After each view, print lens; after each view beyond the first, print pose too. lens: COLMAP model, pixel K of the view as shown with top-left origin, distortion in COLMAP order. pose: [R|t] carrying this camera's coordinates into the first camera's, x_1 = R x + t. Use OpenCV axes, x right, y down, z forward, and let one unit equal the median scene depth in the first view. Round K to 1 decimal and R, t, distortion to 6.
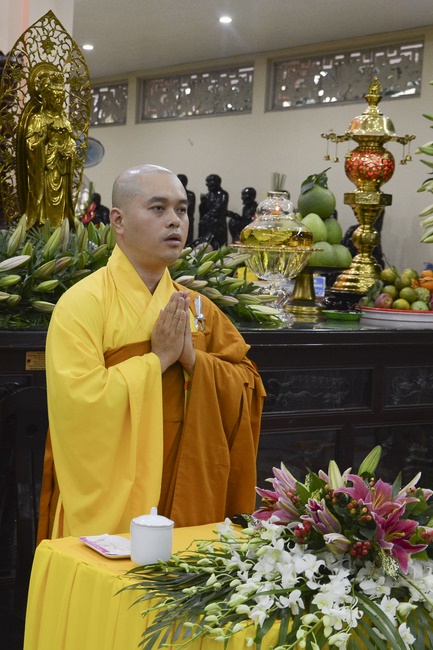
lens RADIAL K [[1195.6, 0, 216.5], [0, 1195.6, 325.0], [0, 0, 1]] dist [-0.324451, 0.040917]
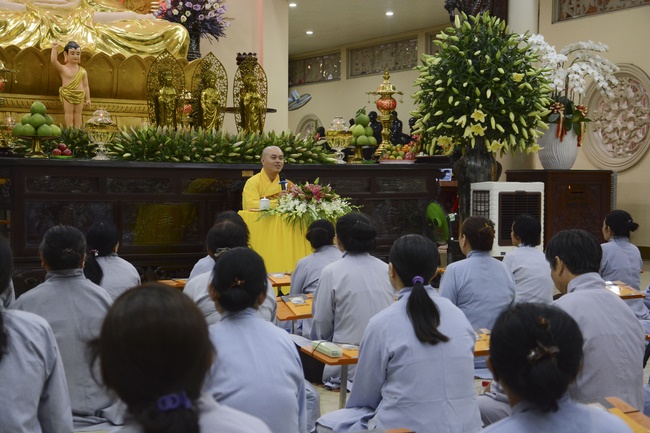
lens RADIAL K [[1267.2, 0, 325.0], [0, 1267.2, 216.5], [0, 0, 1]] dist [-0.015206, 0.099765]
pose [[0.986480, -0.035528, -0.159986, 0.443318], [0.028455, 0.998523, -0.046291, 0.229095], [0.161394, 0.041112, 0.986033, -1.706747]]
